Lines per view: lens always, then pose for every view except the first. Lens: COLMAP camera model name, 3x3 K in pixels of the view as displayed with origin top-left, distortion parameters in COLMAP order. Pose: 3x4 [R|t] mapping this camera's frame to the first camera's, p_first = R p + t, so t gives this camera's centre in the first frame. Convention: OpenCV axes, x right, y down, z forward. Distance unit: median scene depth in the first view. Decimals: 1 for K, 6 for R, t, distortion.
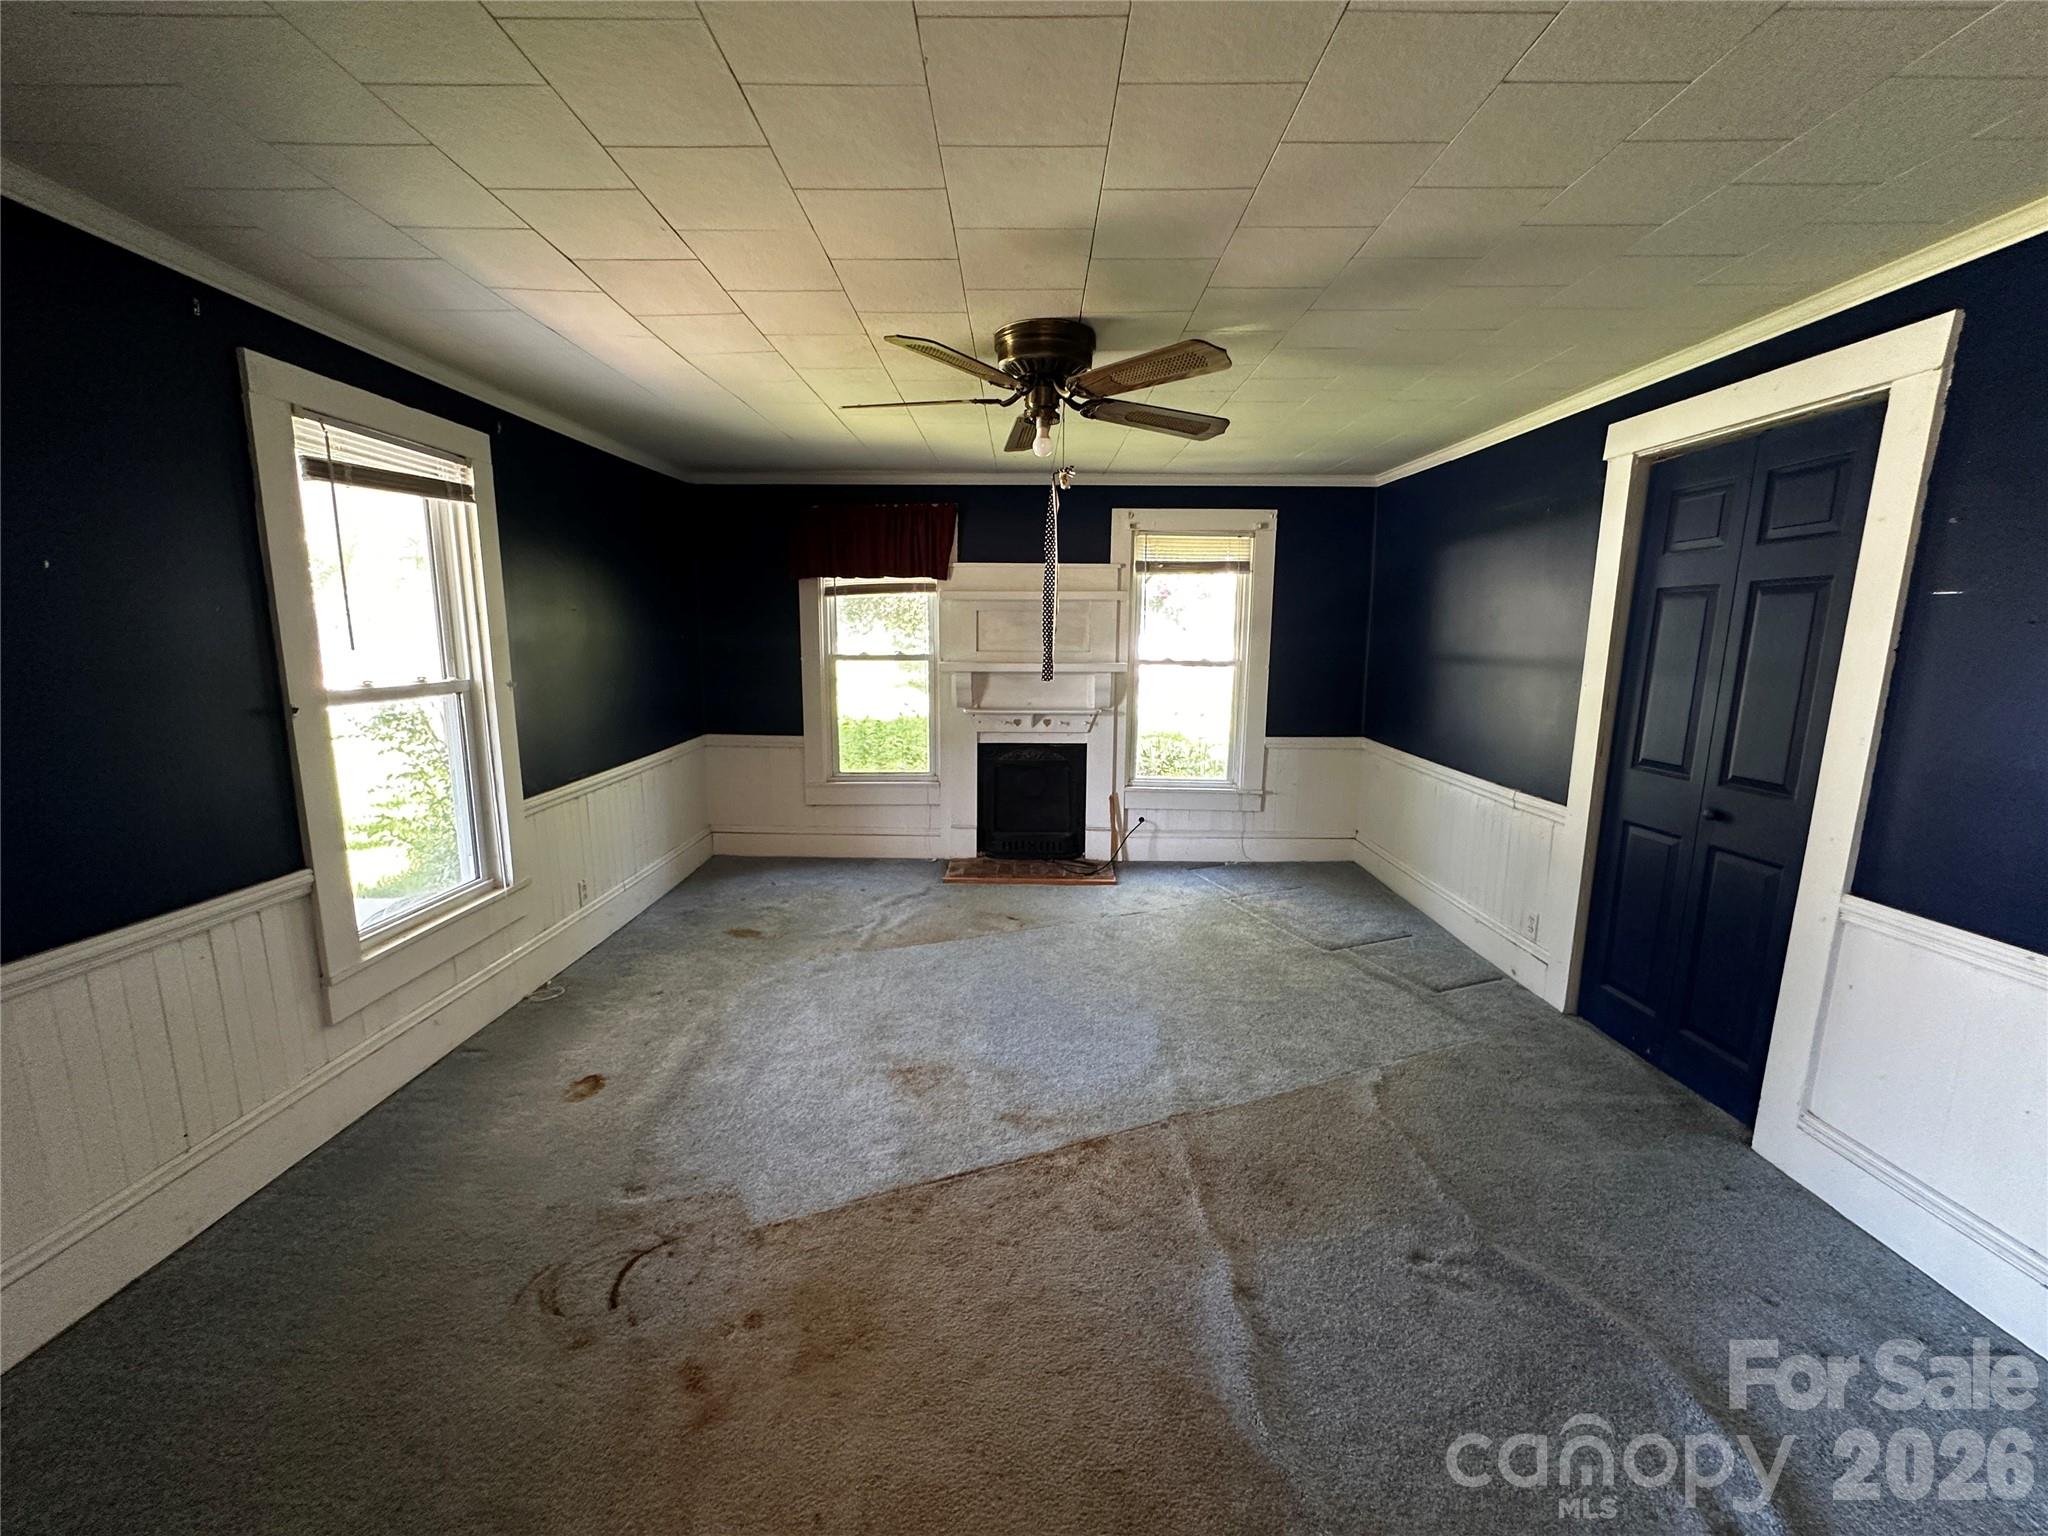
lens RADIAL K [[822.3, 0, 1020.9], [0, 822.3, 772.1], [0, 0, 1]] dist [-0.004583, 0.000748]
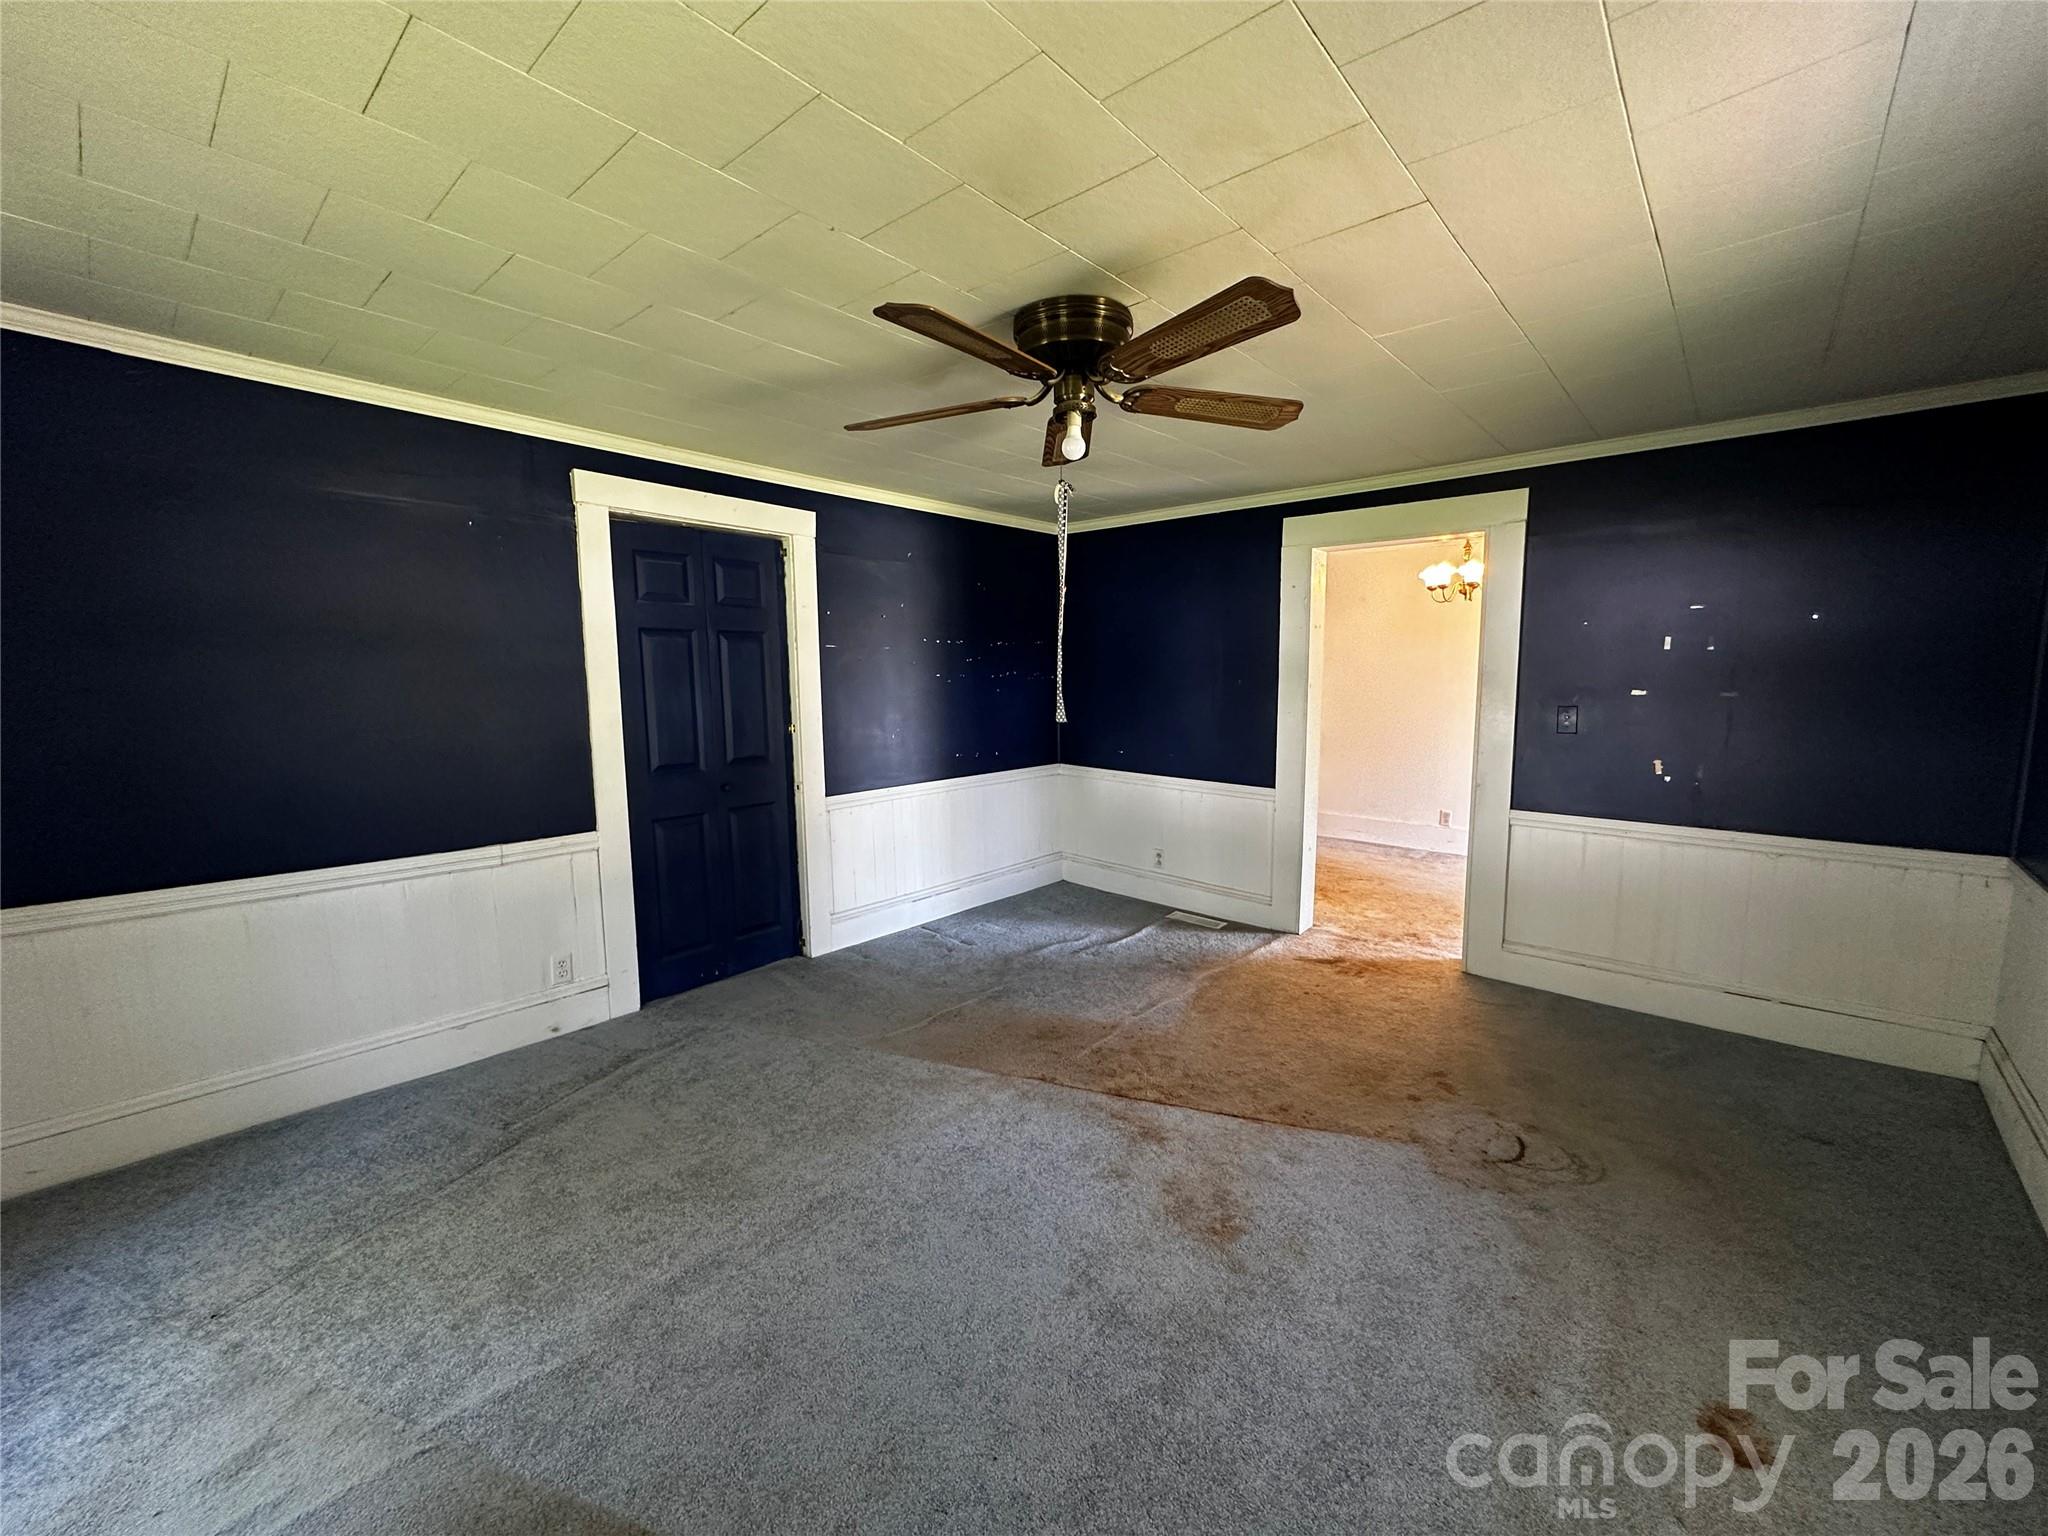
lens RADIAL K [[822.3, 0, 1025.9], [0, 822.3, 773.1], [0, 0, 1]] dist [-0.004583, 0.000748]
pose [[-0.752912, -0.080289, 0.653206, -0.478686], [0.112337, 0.962285, 0.247765, -0.258641], [-0.648463, 0.259924, -0.715497, 1.587463]]
